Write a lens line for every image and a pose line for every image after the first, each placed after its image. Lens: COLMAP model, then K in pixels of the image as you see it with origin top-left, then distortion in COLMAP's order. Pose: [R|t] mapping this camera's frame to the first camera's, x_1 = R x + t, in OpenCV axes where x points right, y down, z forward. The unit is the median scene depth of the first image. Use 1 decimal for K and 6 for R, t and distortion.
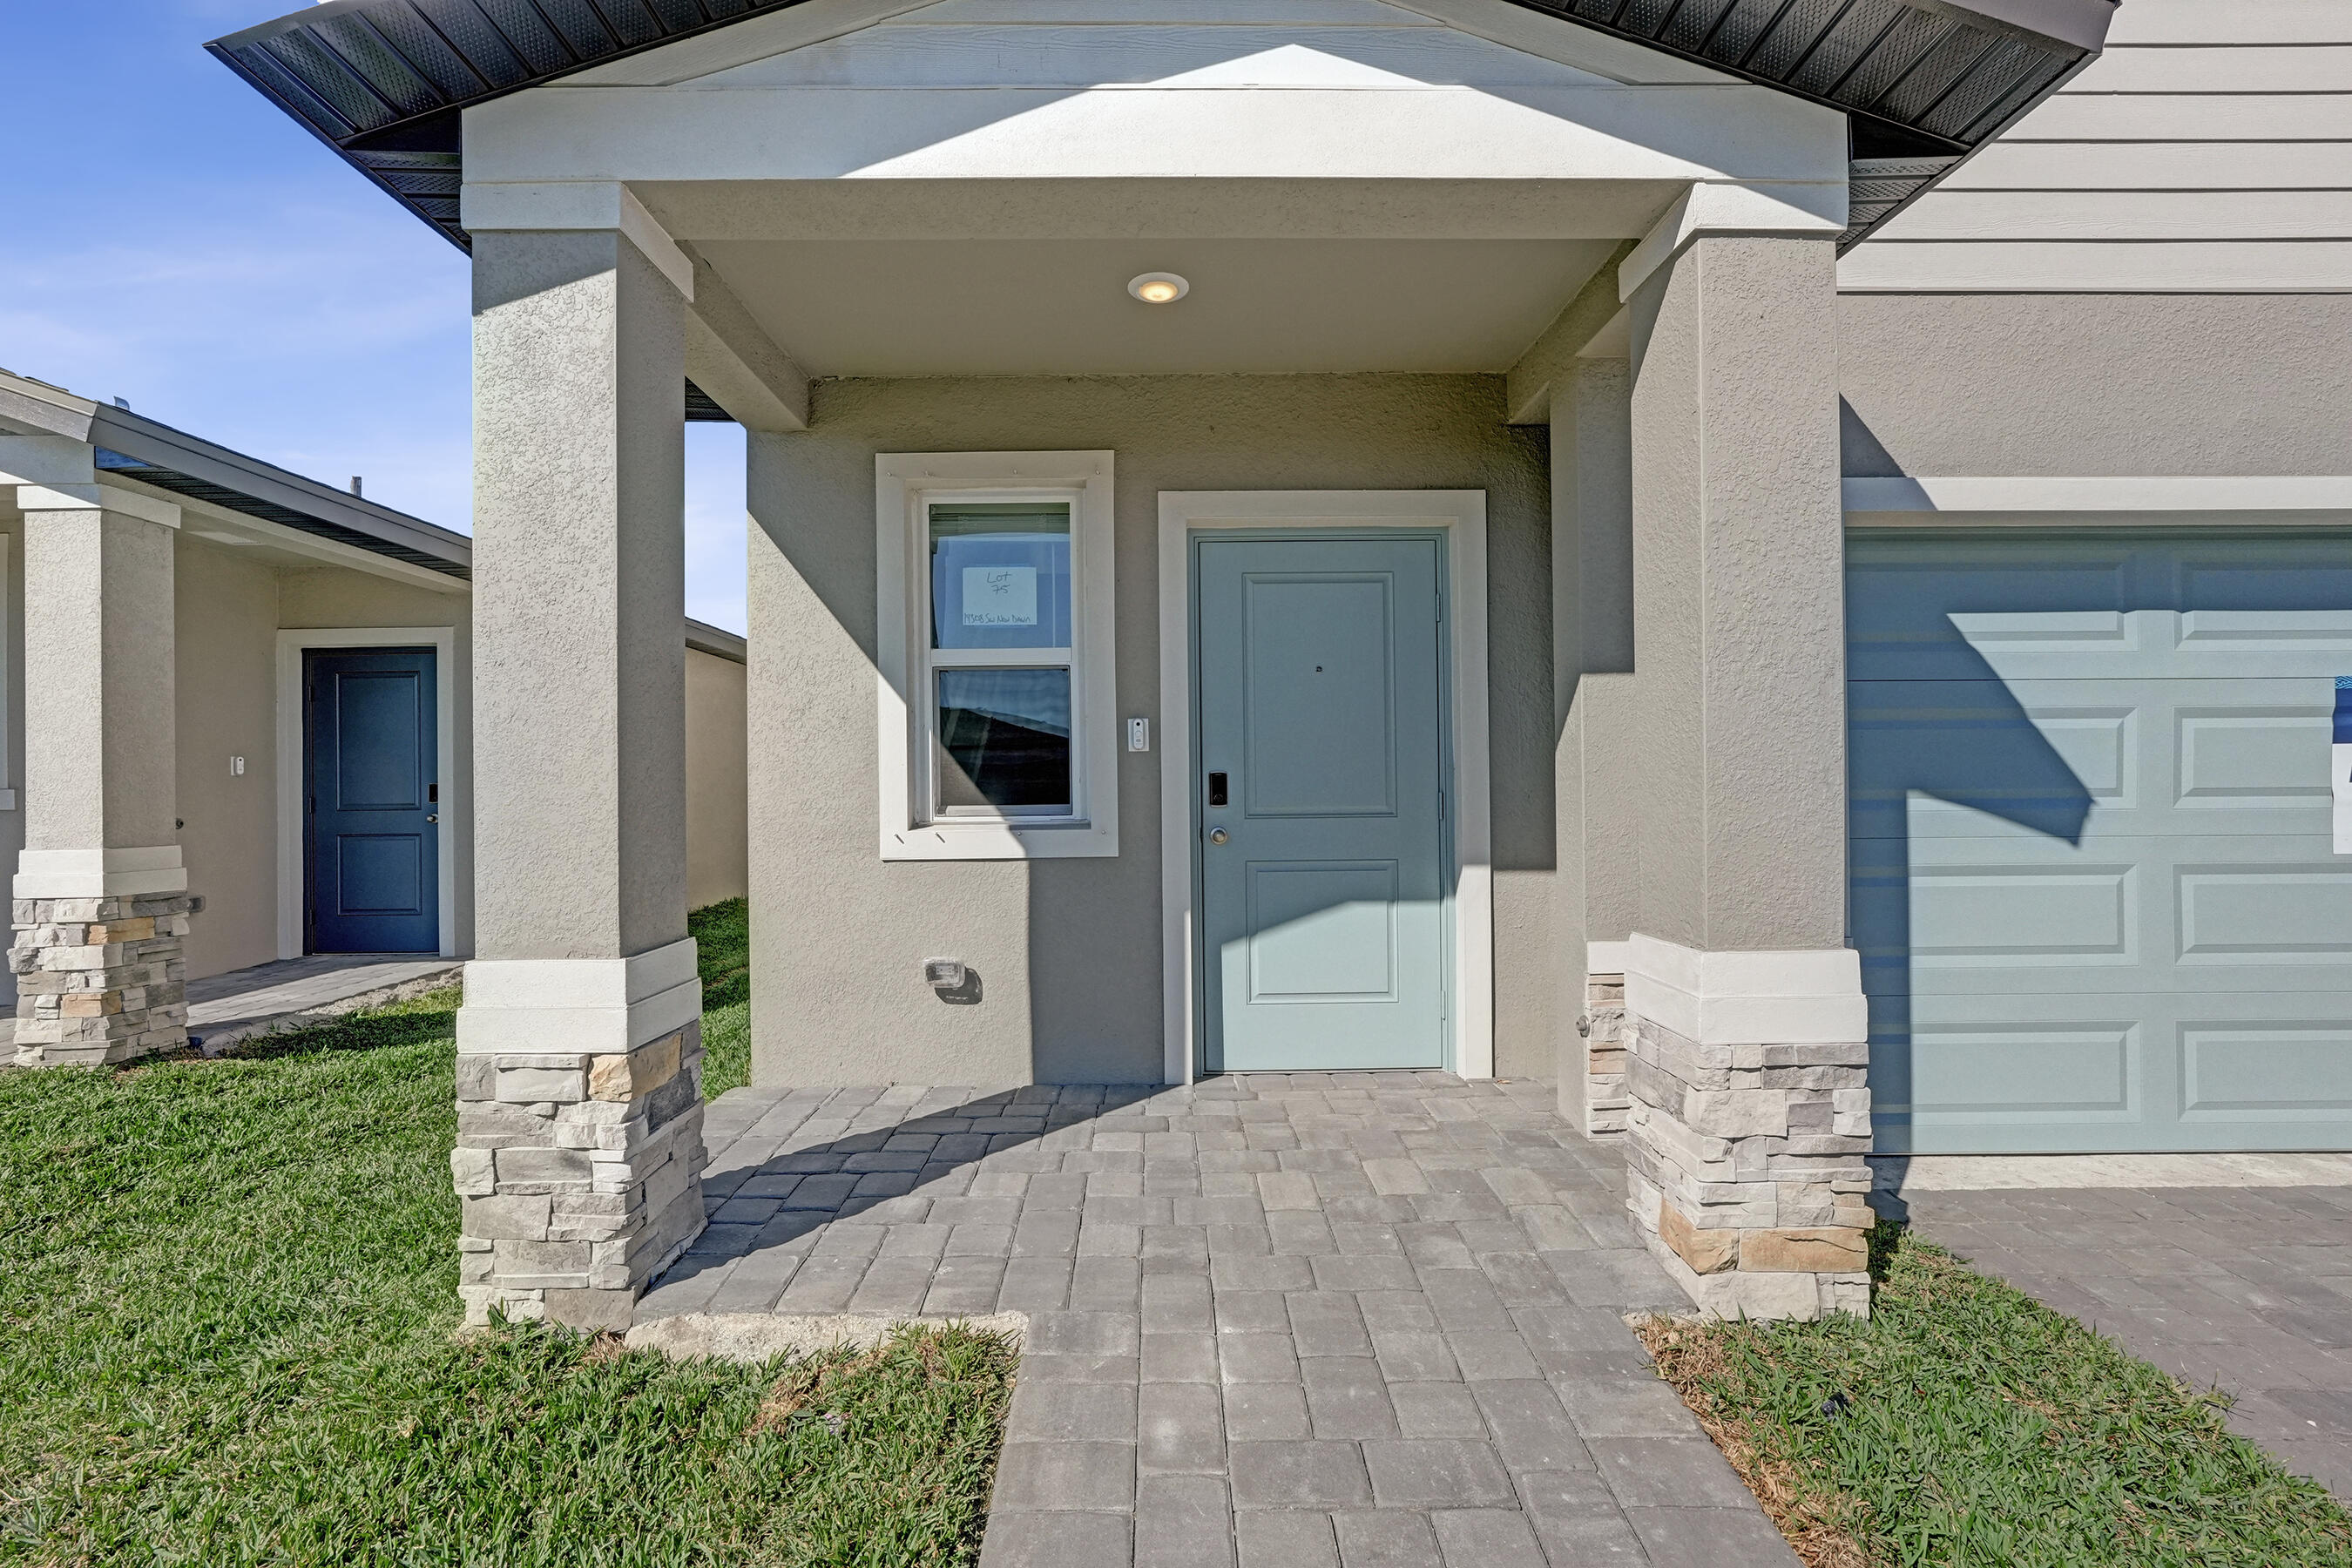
lens RADIAL K [[1022.3, 0, 1166.5], [0, 1022.3, 787.5], [0, 0, 1]] dist [-0.009660, -0.000009]
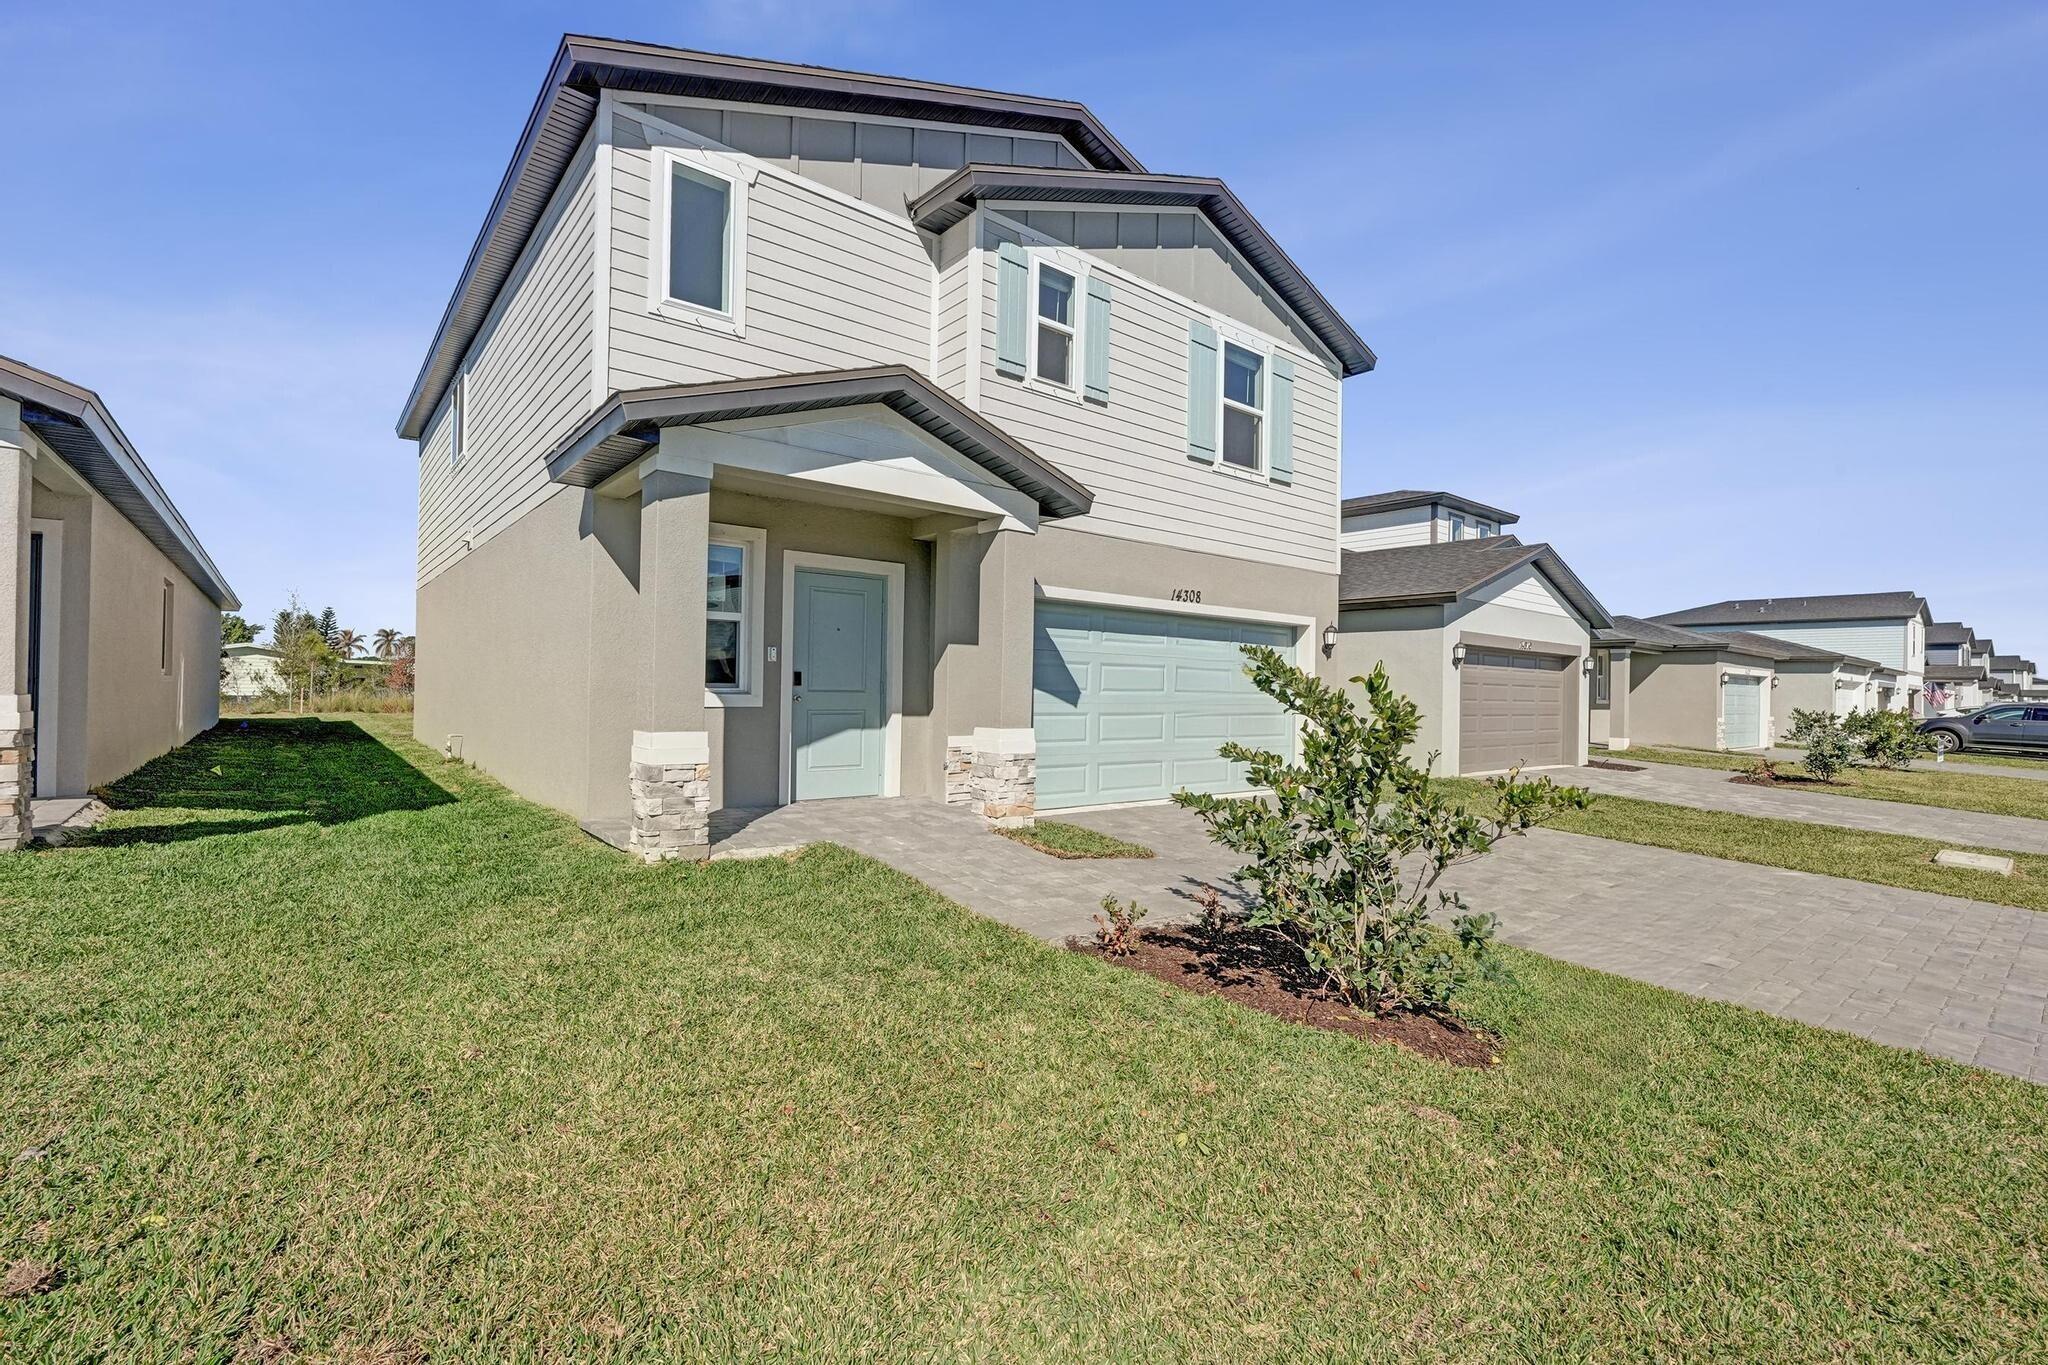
lens RADIAL K [[890.2, 0, 1015.8], [0, 890.2, 685.5], [0, 0, 1]] dist [-0.009660, -0.000009]
pose [[0.778263, 0.031920, 0.627126, -0.897983], [-0.032548, 0.999415, -0.010476, 0.022212], [-0.627094, -0.012259, 0.778847, -0.946070]]
